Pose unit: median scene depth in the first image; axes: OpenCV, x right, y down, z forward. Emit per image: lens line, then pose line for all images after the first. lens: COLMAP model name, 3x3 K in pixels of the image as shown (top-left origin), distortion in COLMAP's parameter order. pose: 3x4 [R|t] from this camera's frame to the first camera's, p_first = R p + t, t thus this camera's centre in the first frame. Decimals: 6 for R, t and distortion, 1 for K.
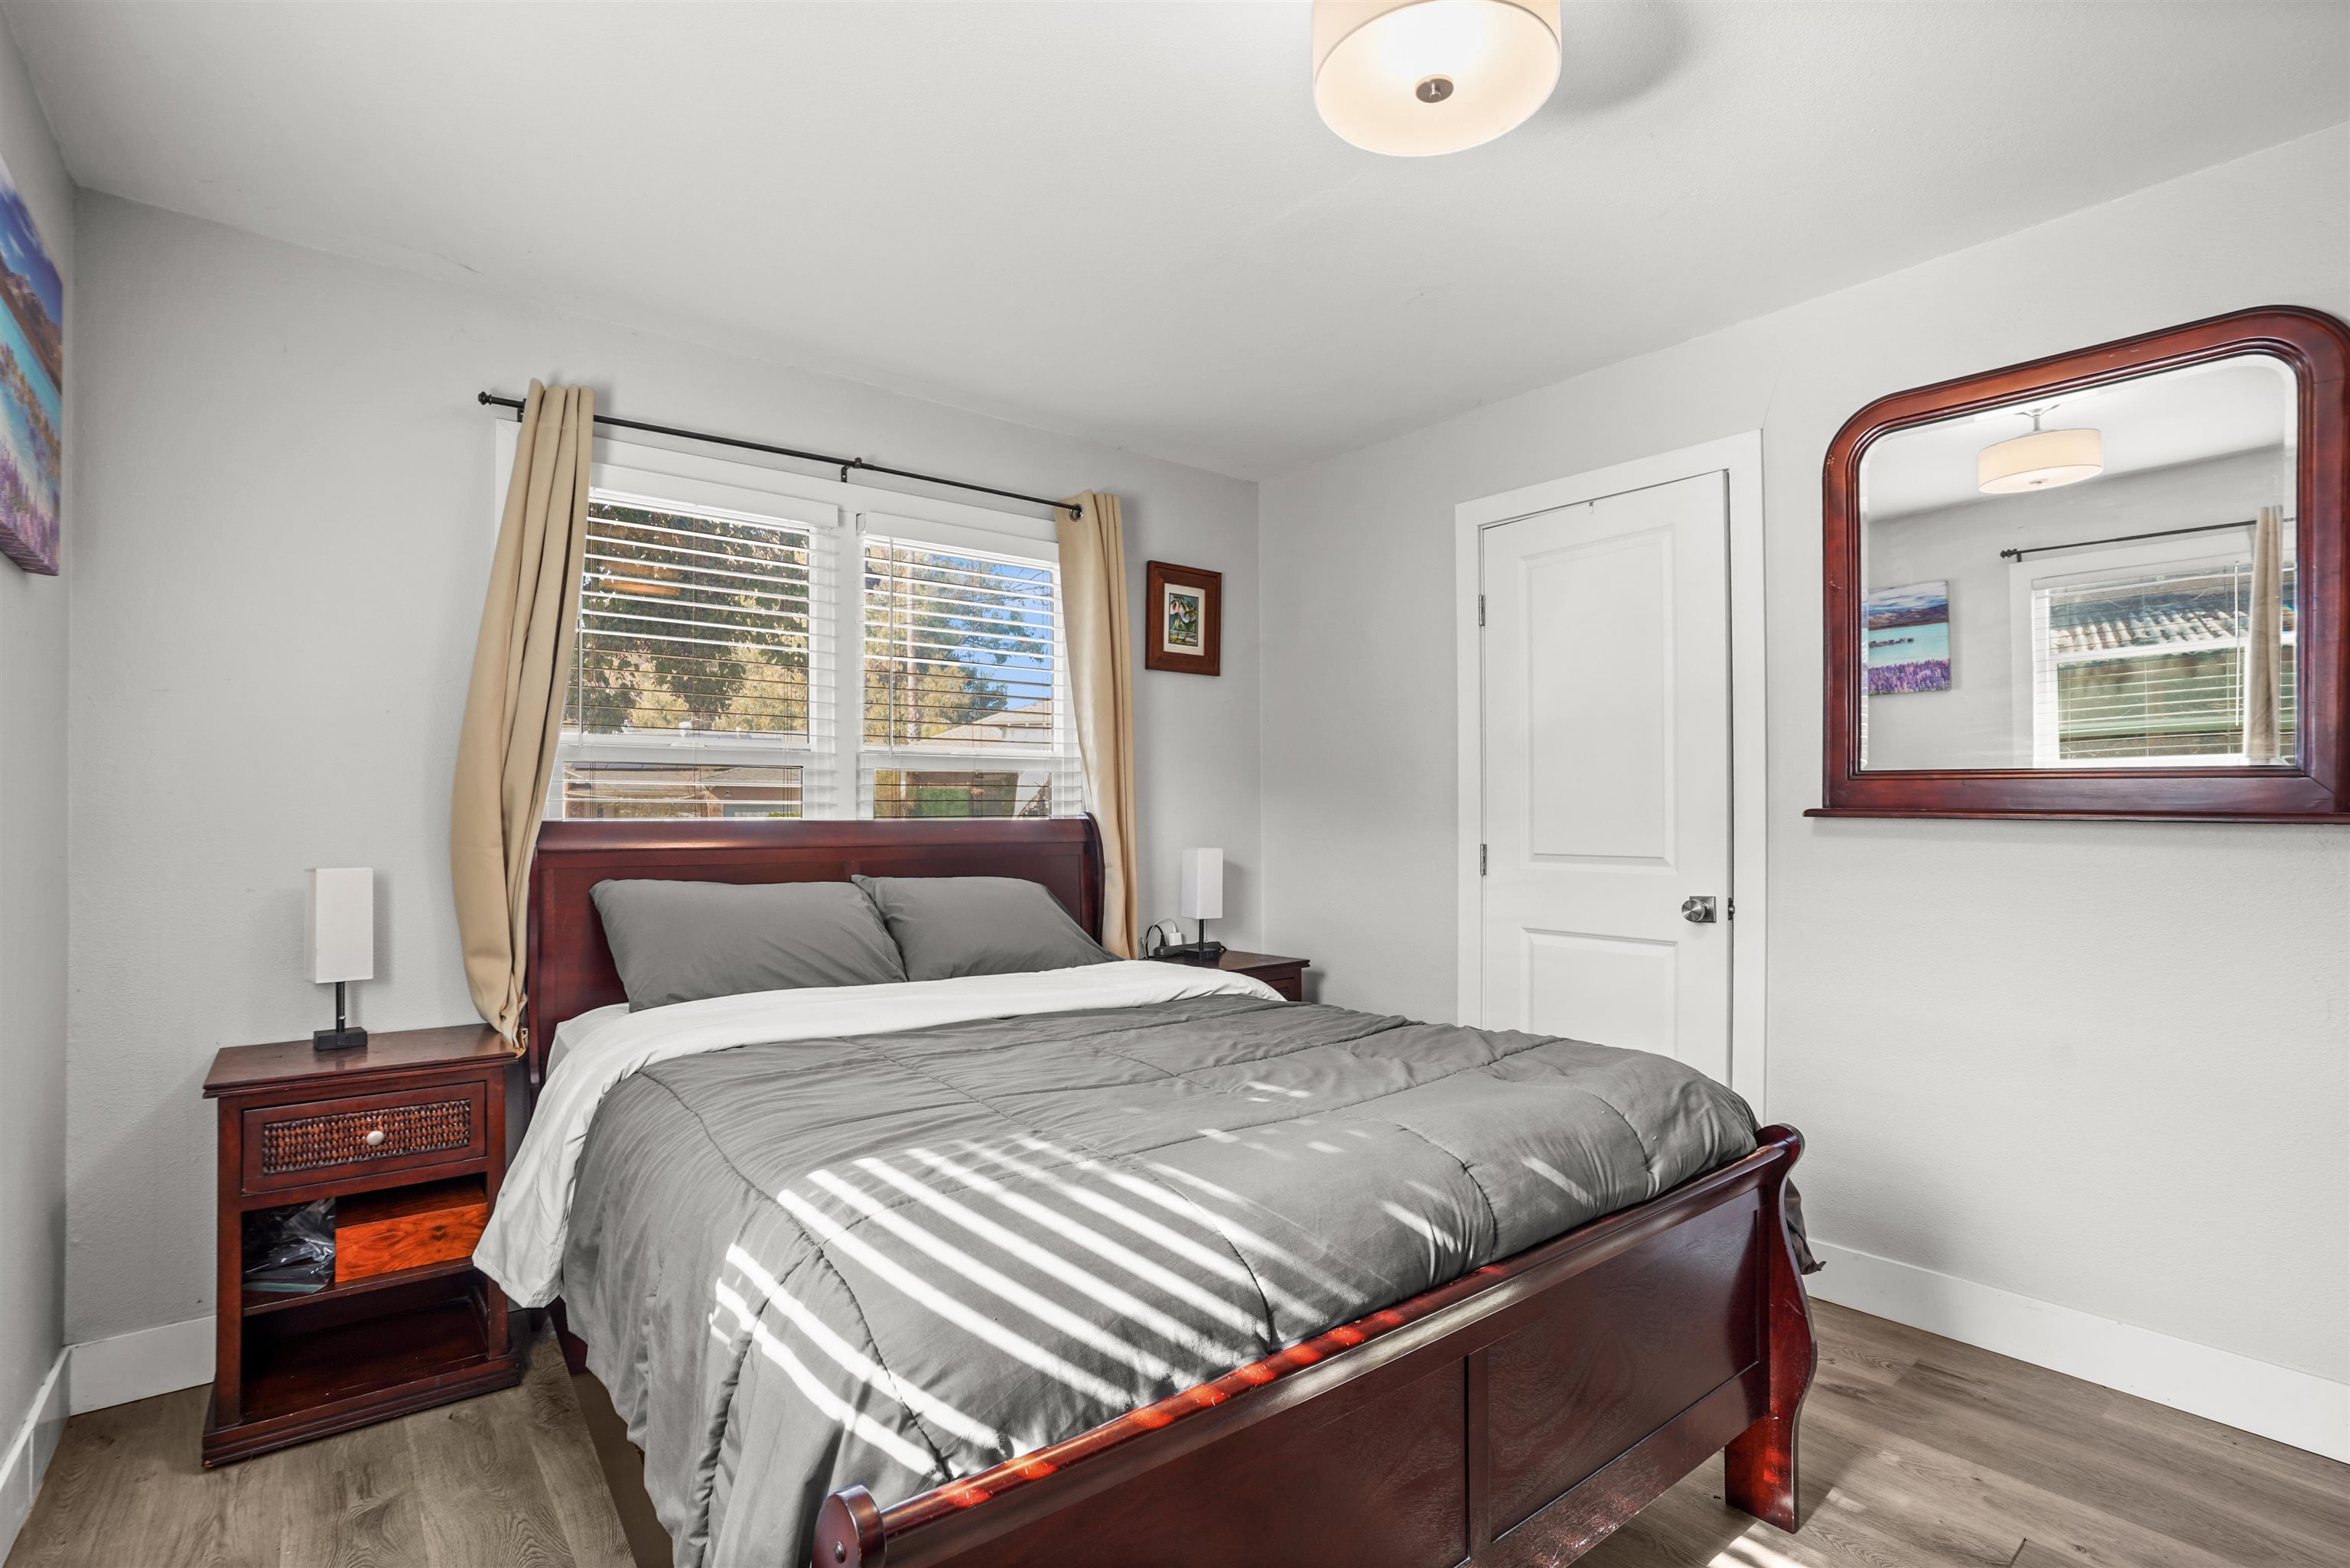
lens RADIAL K [[1088.4, 0, 1166.3], [0, 1088.4, 779.8], [0, 0, 1]] dist [-0.078463, 0.027030]
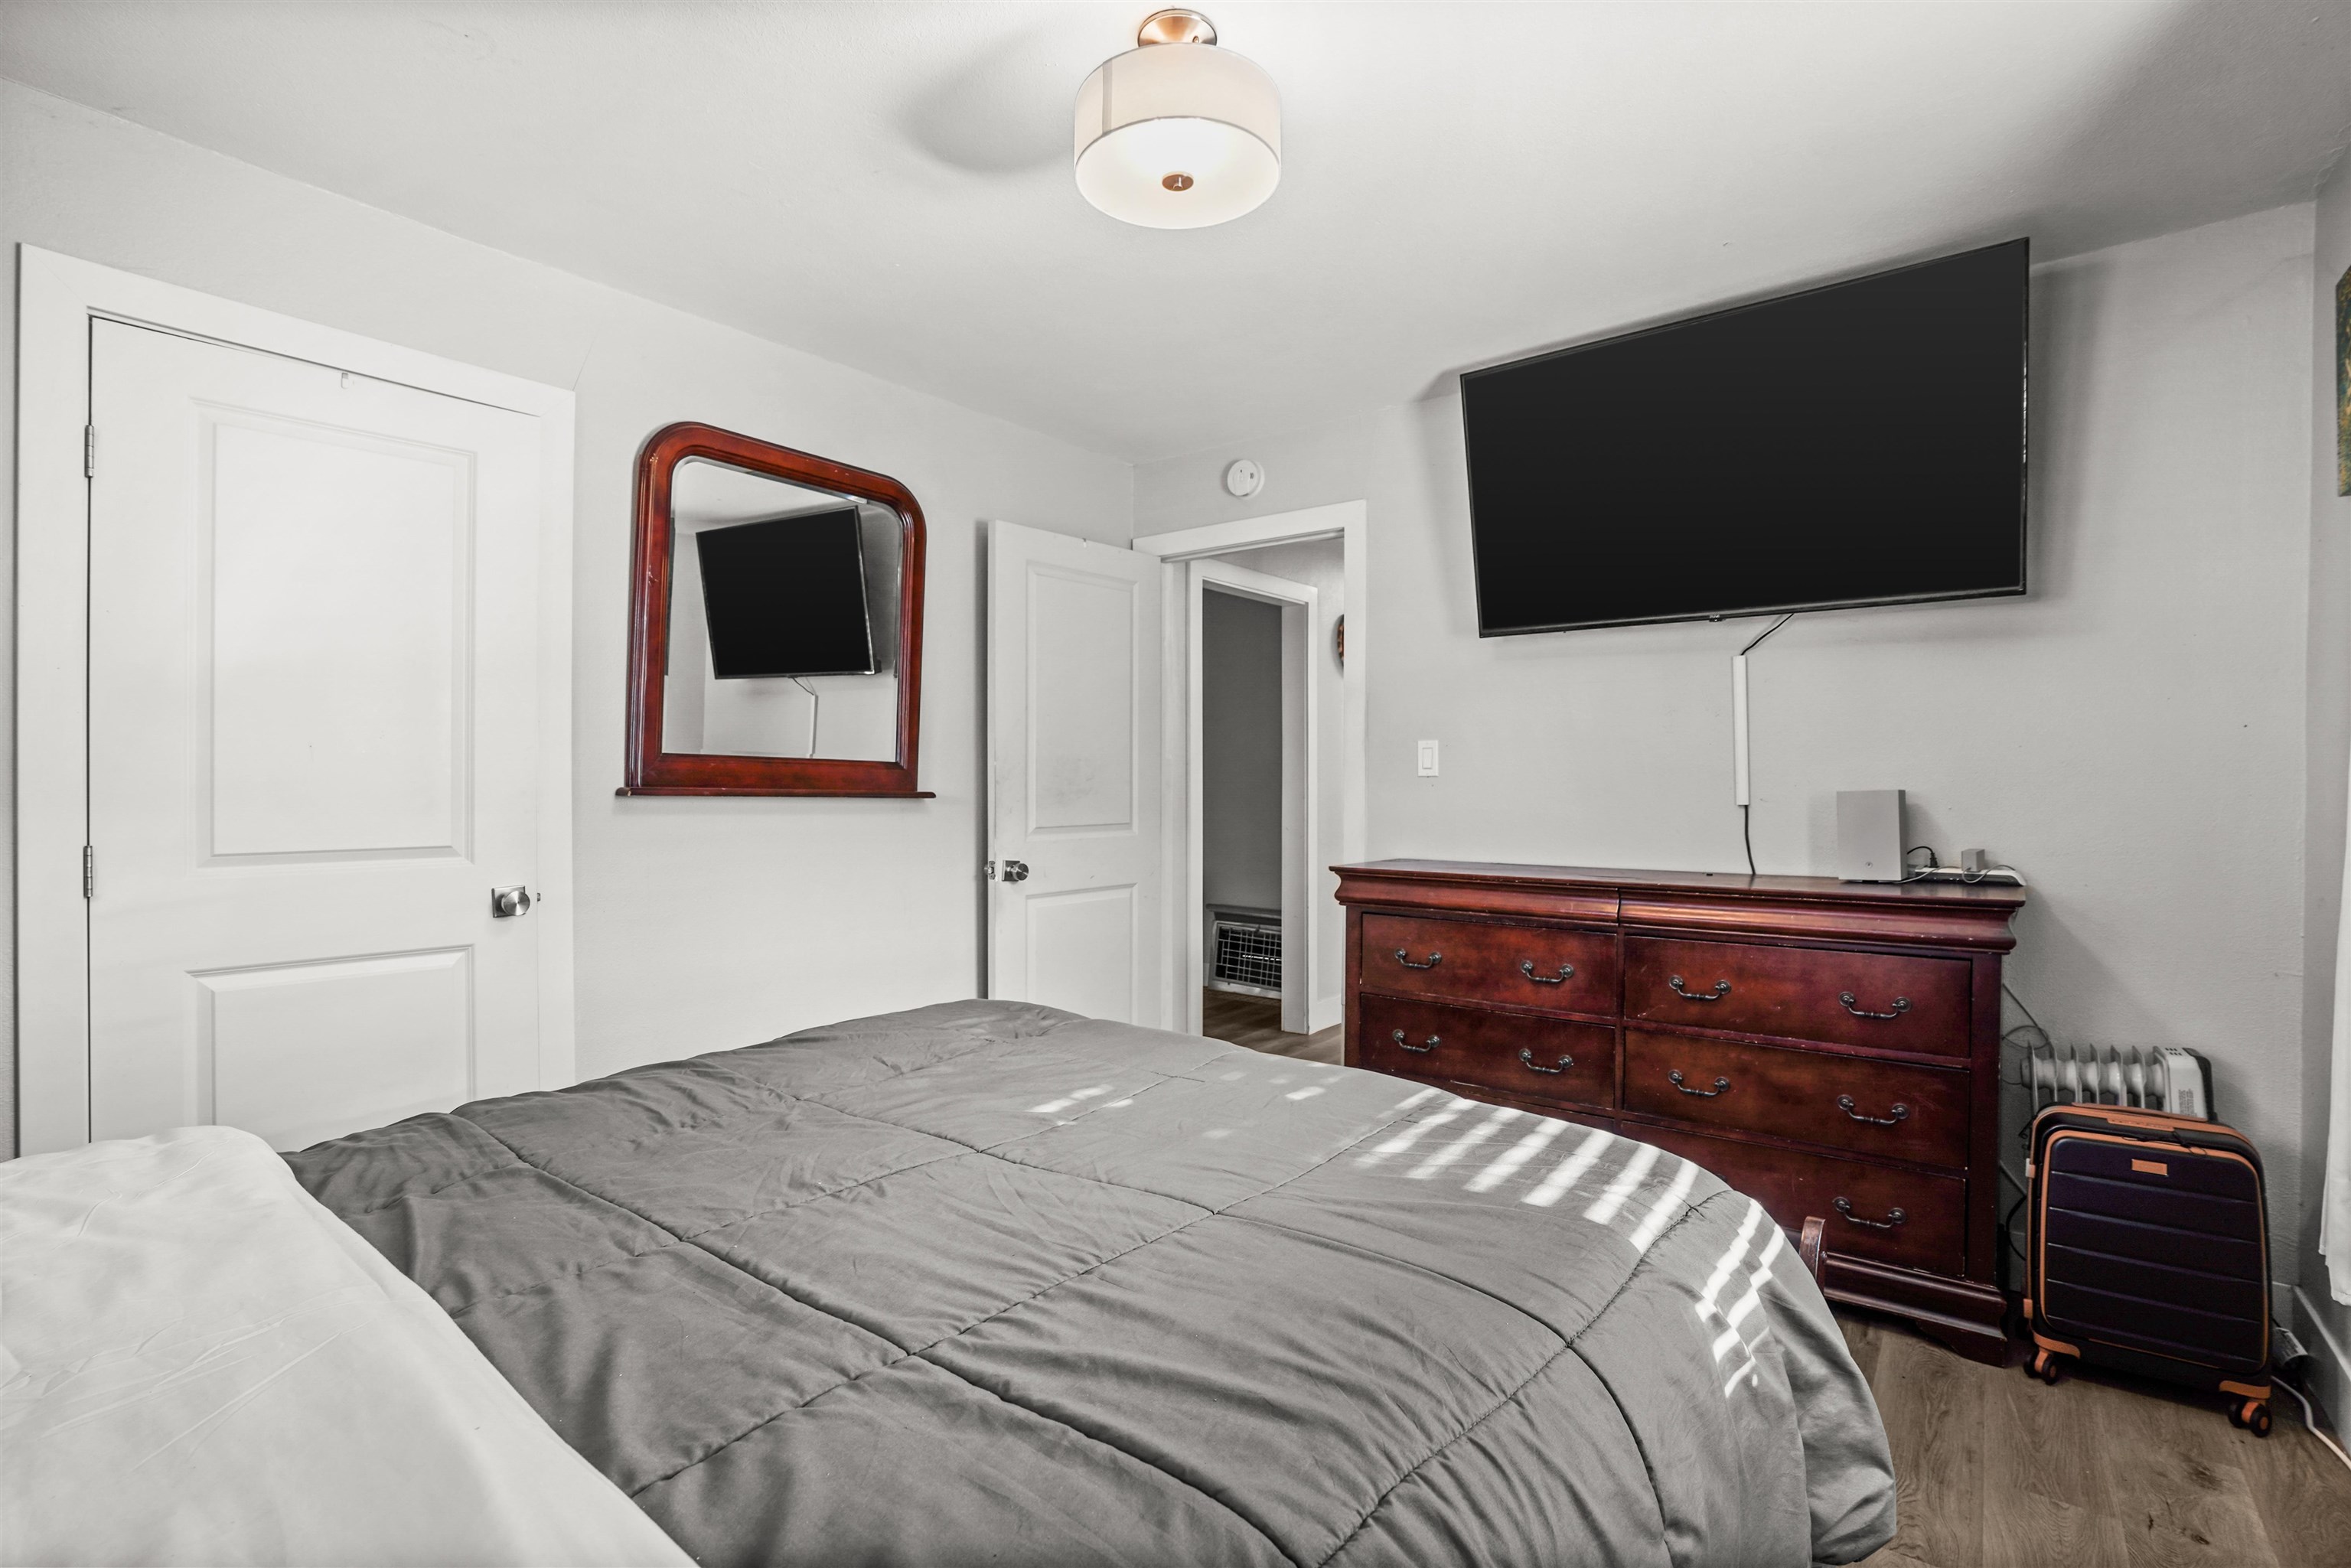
lens RADIAL K [[1088.9, 0, 1166.8], [0, 1088.9, 779.8], [0, 0, 1]] dist [-0.078463, 0.027030]
pose [[-0.199173, 0.007932, 0.979932, -0.504077], [-0.027278, 0.999535, -0.013636, 0.018692], [-0.979585, -0.029447, -0.198864, 0.698845]]
